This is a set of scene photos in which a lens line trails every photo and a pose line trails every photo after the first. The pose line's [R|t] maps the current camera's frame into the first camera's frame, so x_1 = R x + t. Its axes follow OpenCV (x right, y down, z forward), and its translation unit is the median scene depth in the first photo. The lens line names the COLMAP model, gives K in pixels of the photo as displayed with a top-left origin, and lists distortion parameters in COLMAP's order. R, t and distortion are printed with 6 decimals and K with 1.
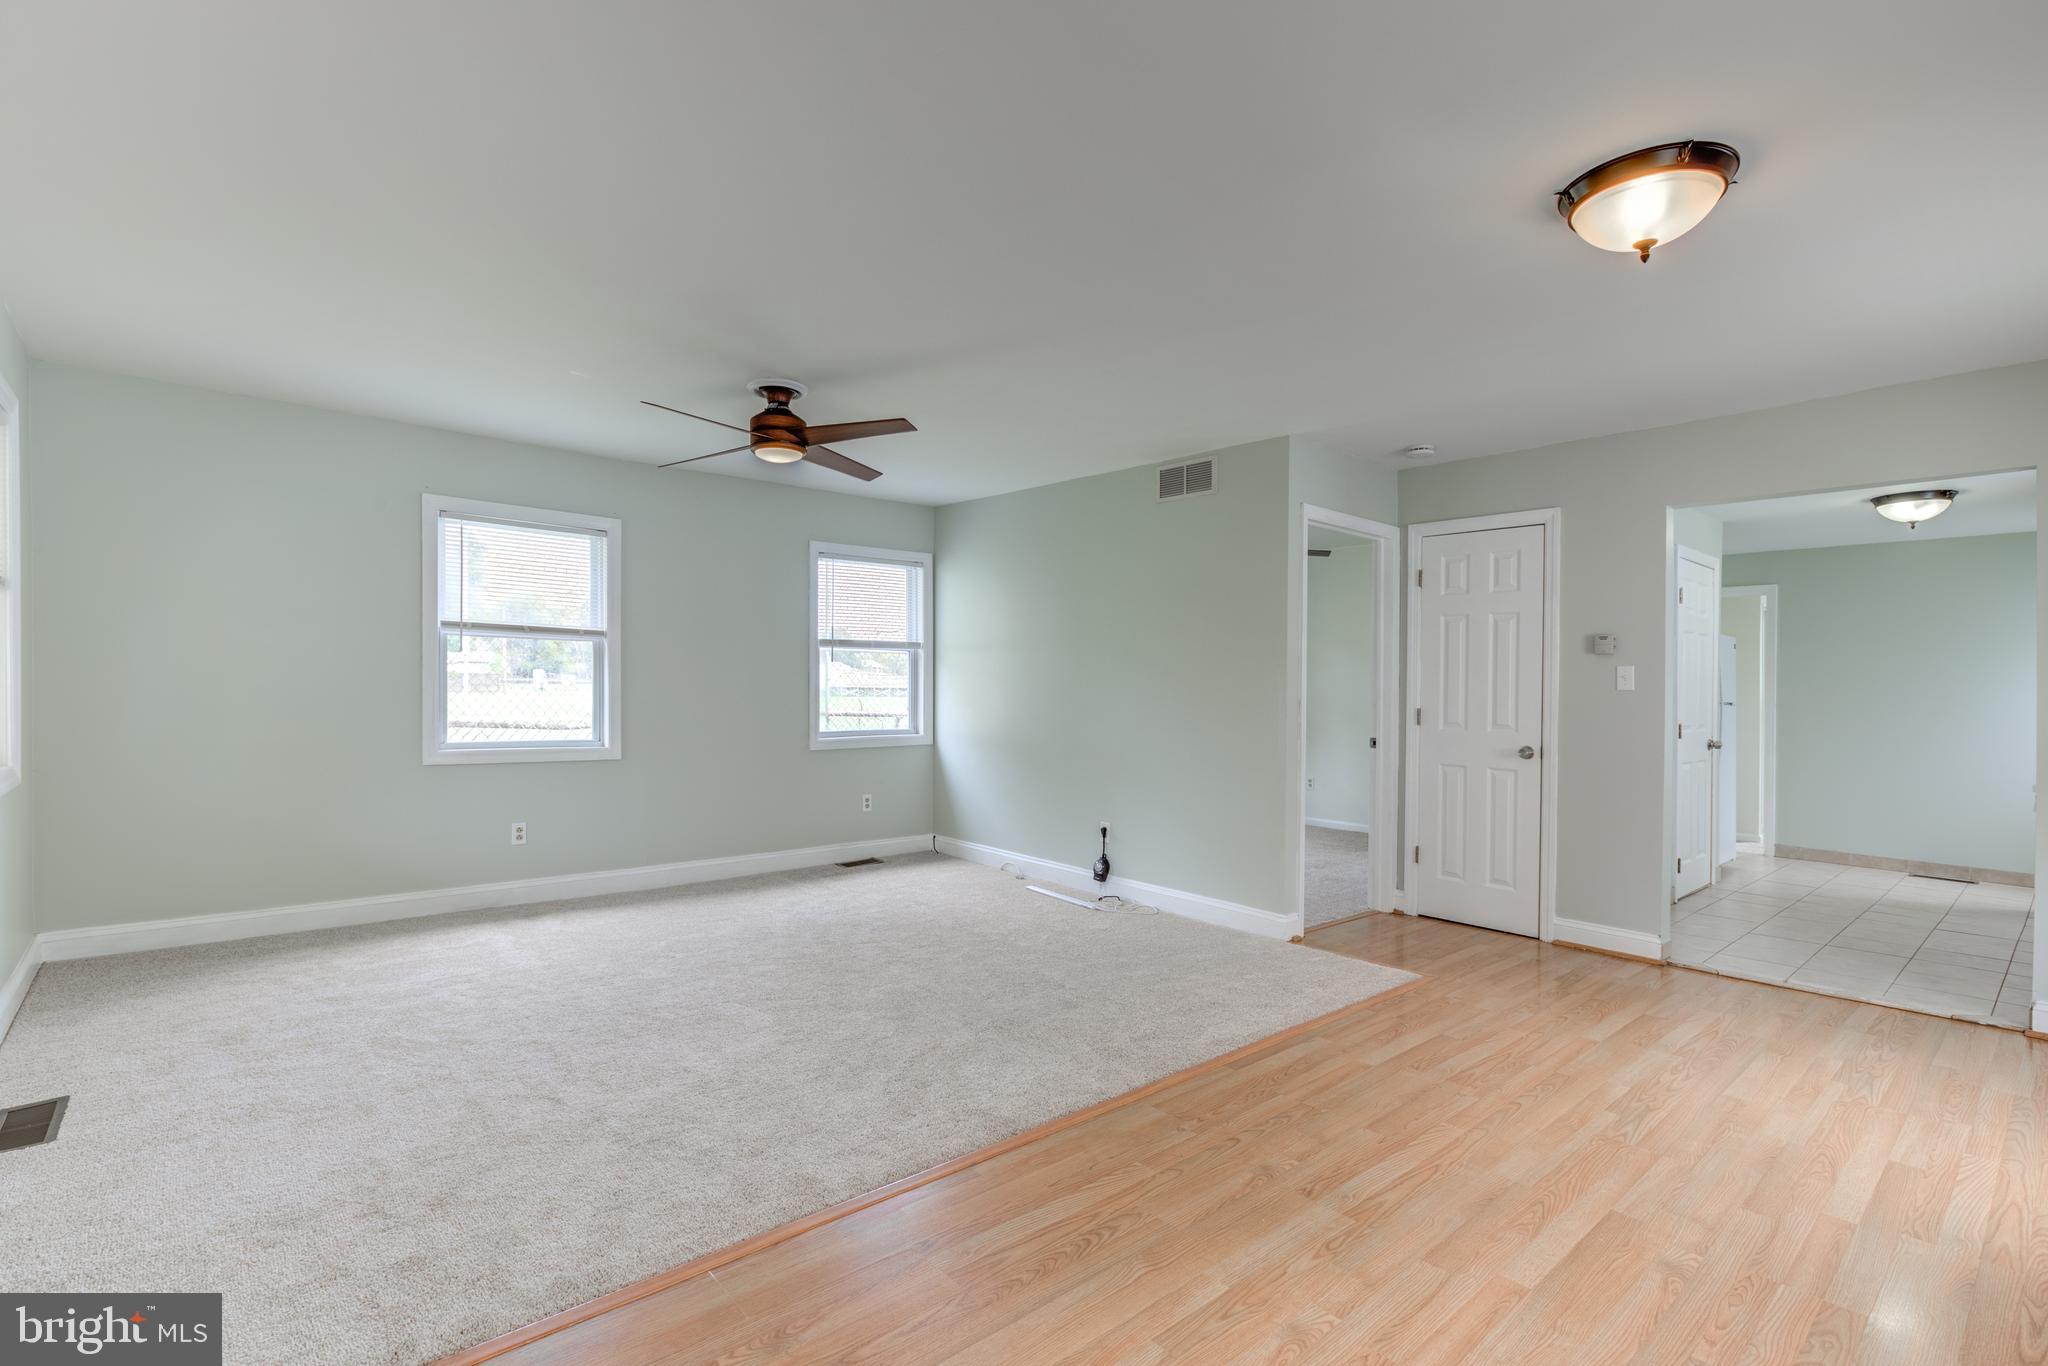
lens RADIAL K [[948.9, 0, 1013.3], [0, 948.9, 684.2], [0, 0, 1]] dist [-0.013453, 0.008405]
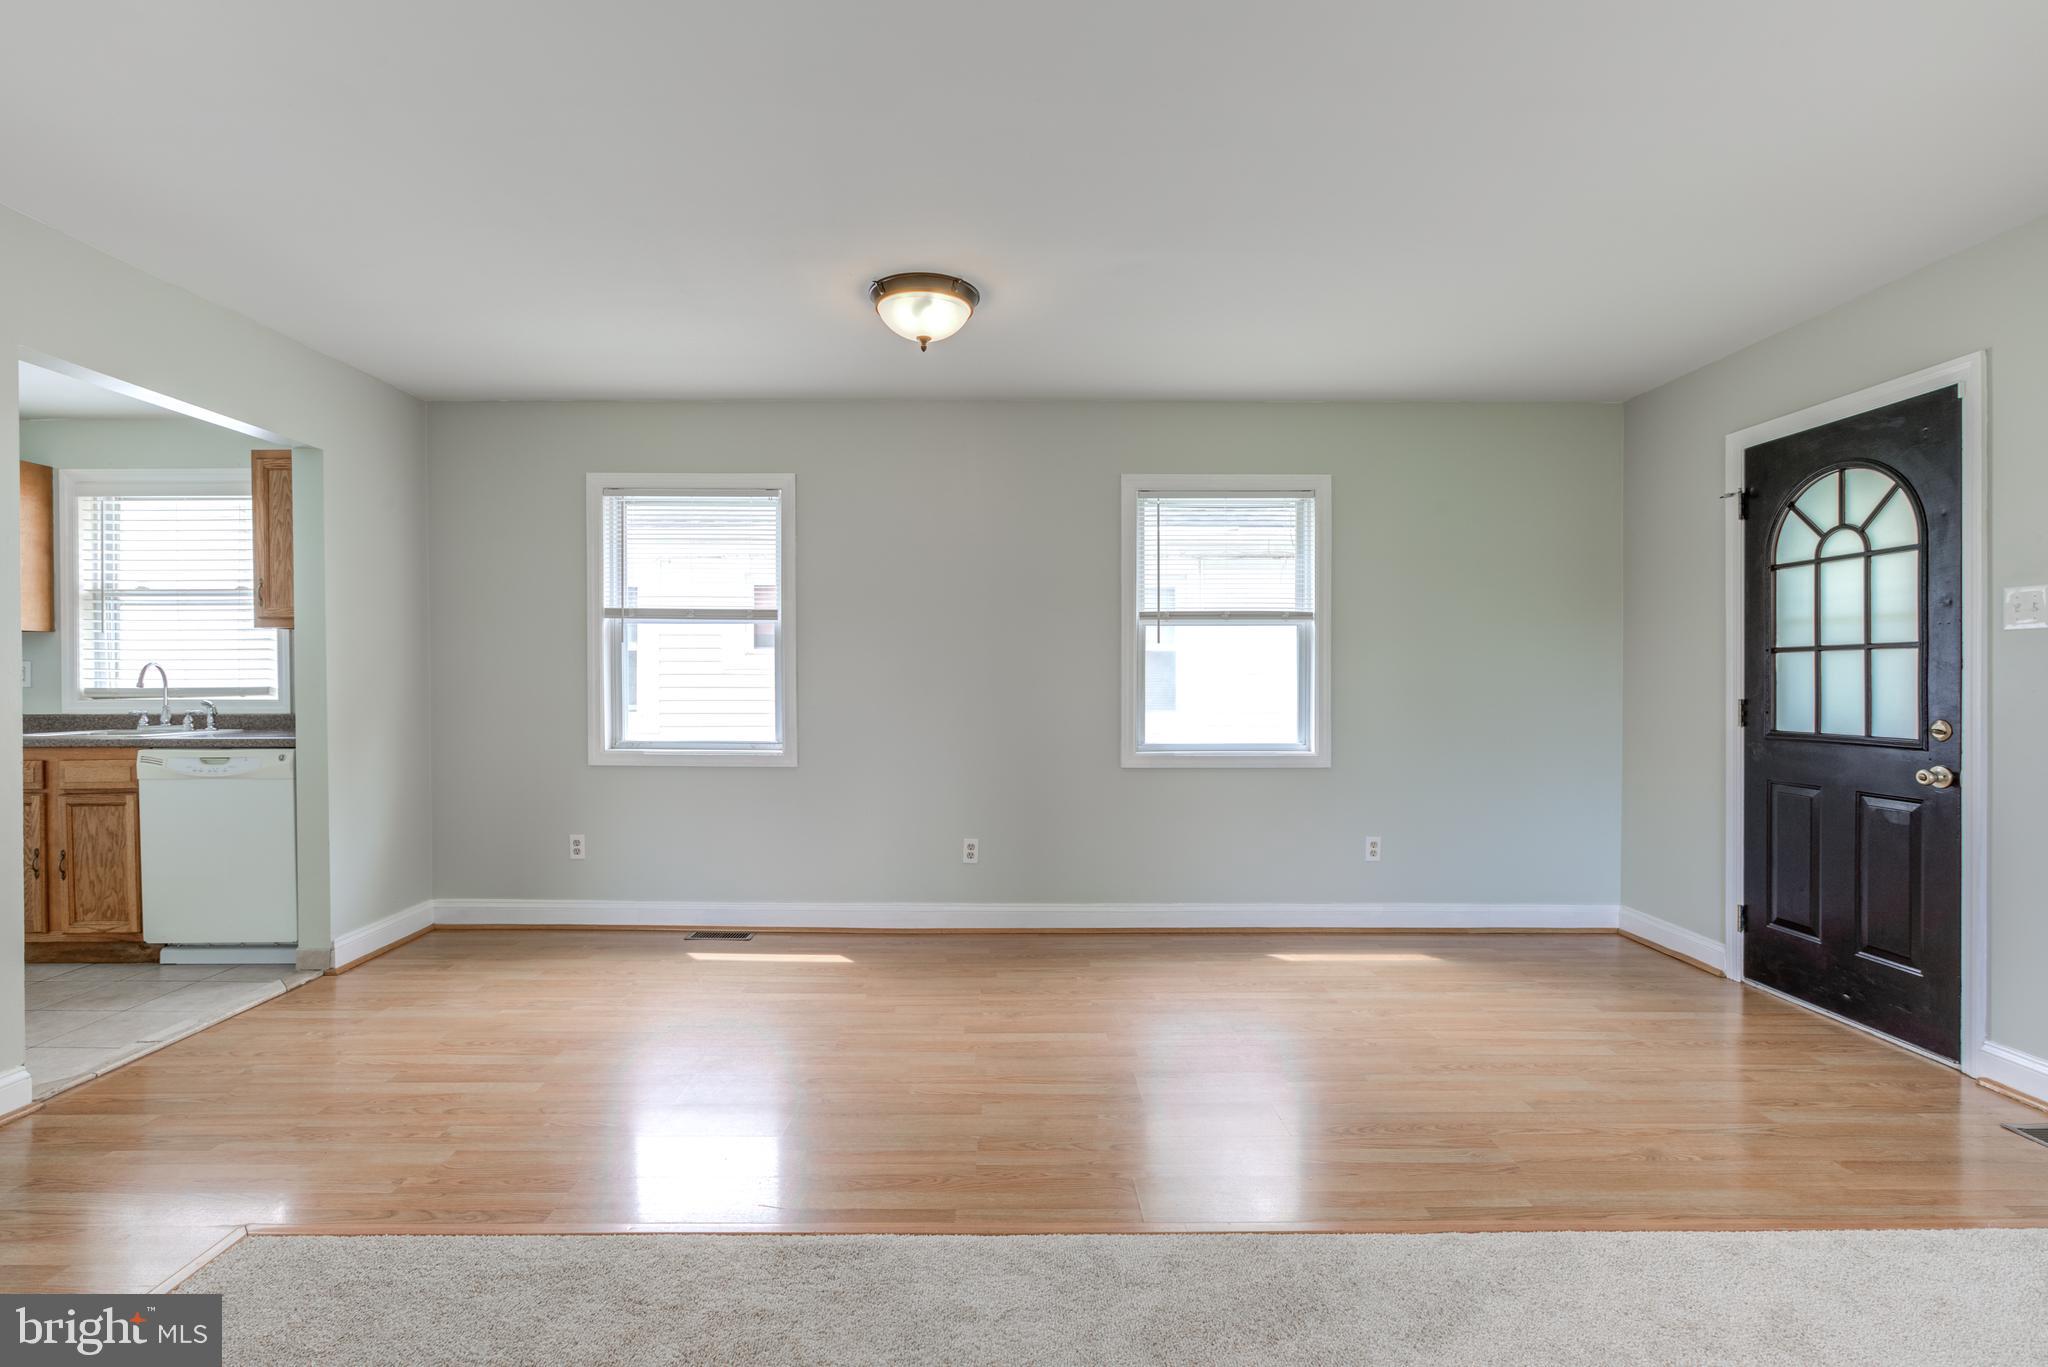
lens RADIAL K [[930.0, 0, 1004.2], [0, 930.0, 688.4], [0, 0, 1]] dist [-0.004616, 0.000671]
pose [[-0.753495, -0.025300, 0.656966, -0.153080], [-0.015451, 0.999665, 0.020776, 0.006501], [-0.657272, 0.005504, -0.753634, 0.983919]]
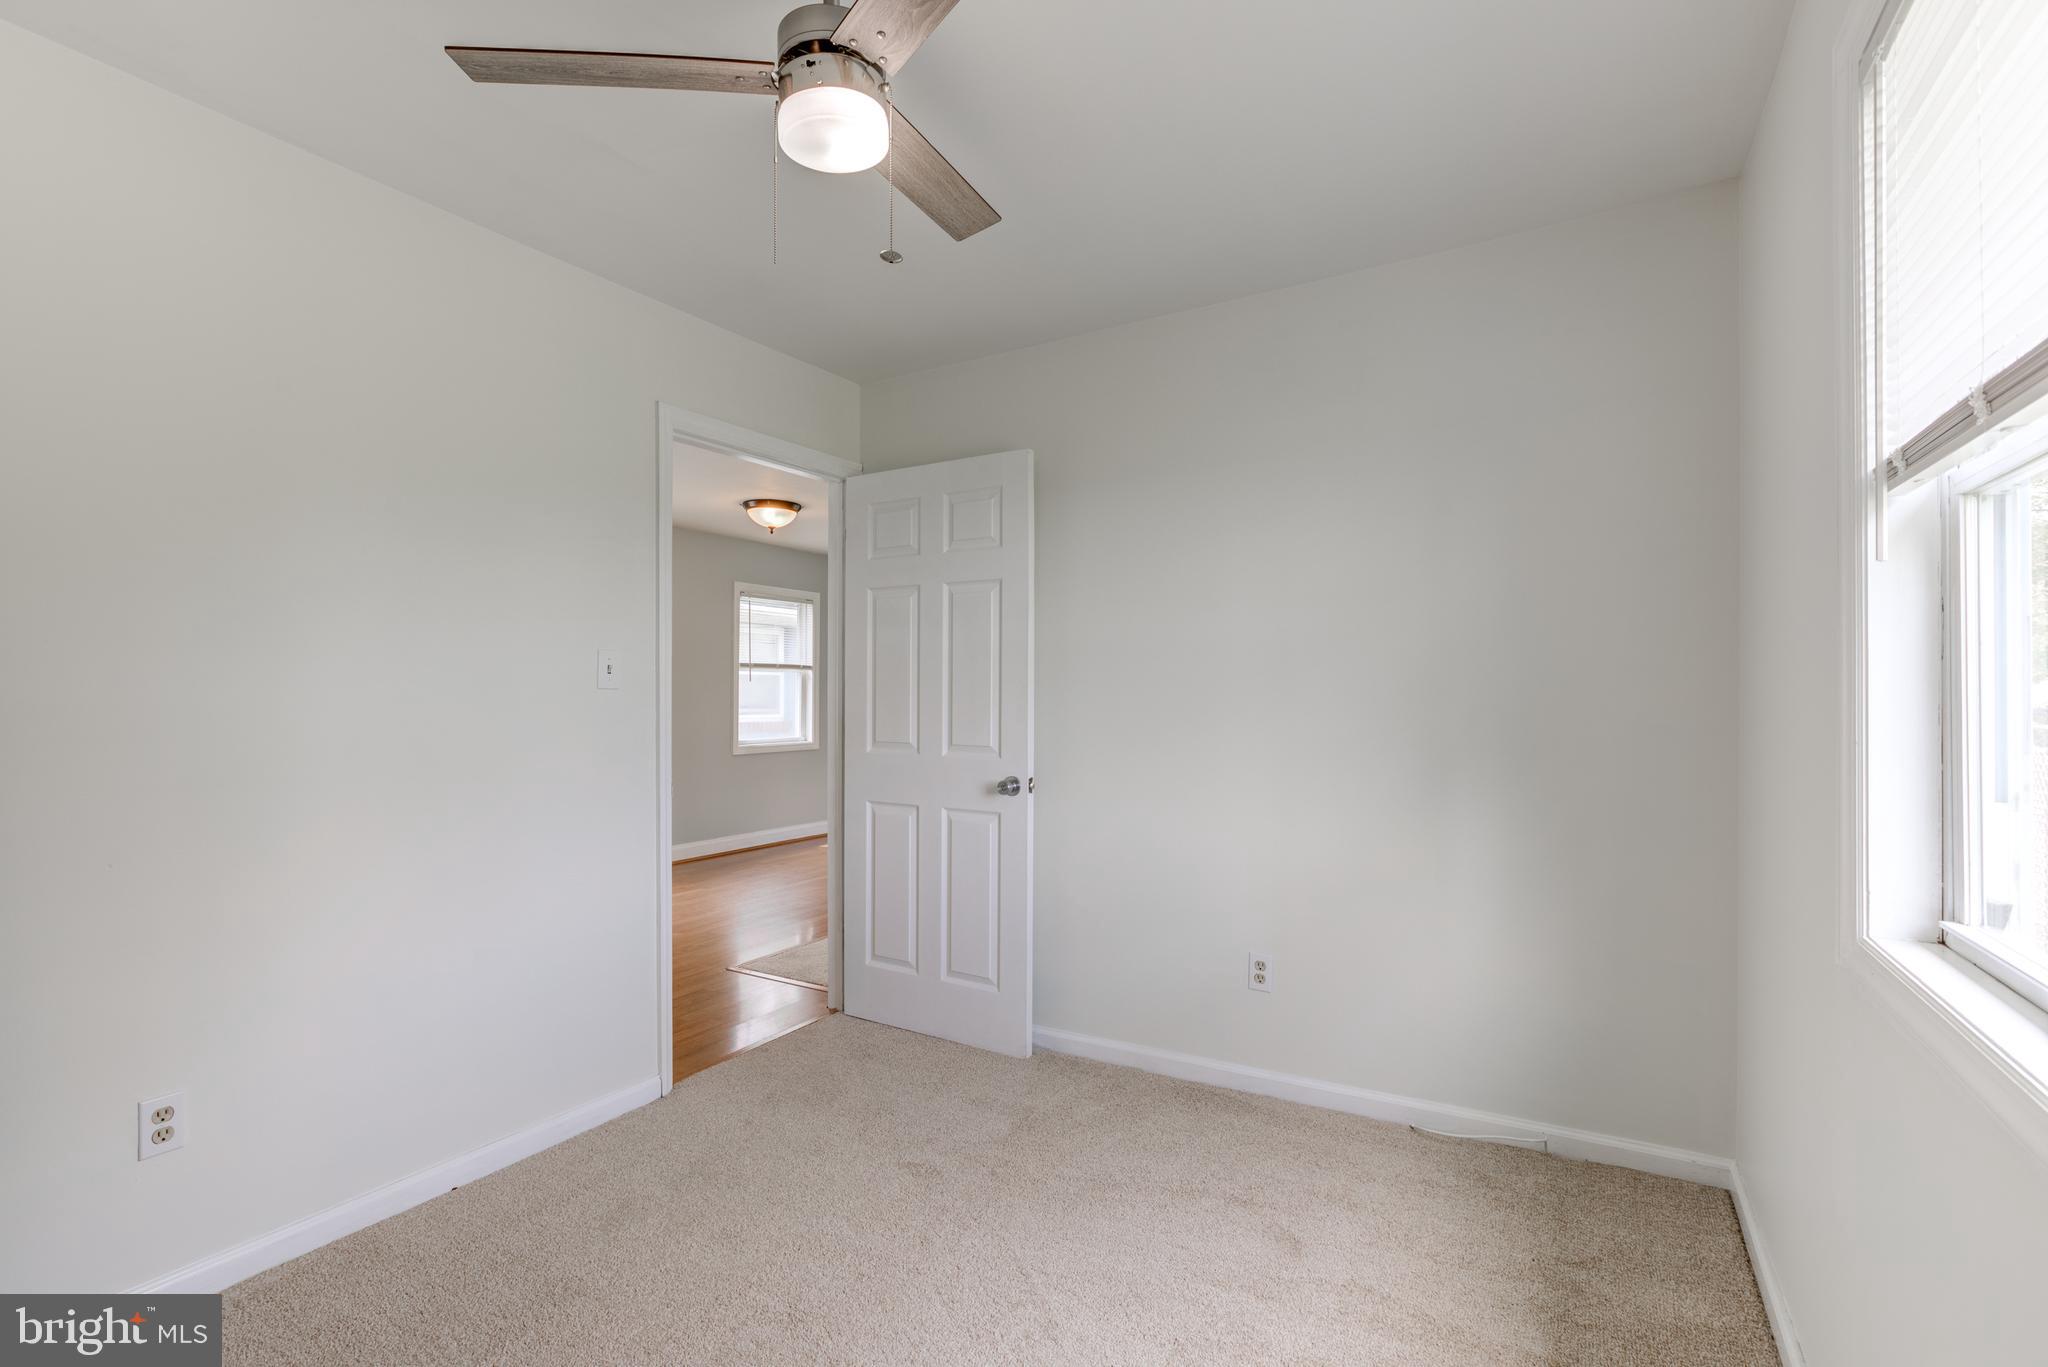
lens RADIAL K [[938.0, 0, 1021.5], [0, 938.0, 663.6], [0, 0, 1]] dist [-0.010785, 0.000159]
pose [[-0.946005, -0.027422, -0.322989, 0.439499], [-0.019082, 0.999398, -0.028961, -0.016356], [0.323589, -0.021234, -0.945959, 1.875667]]
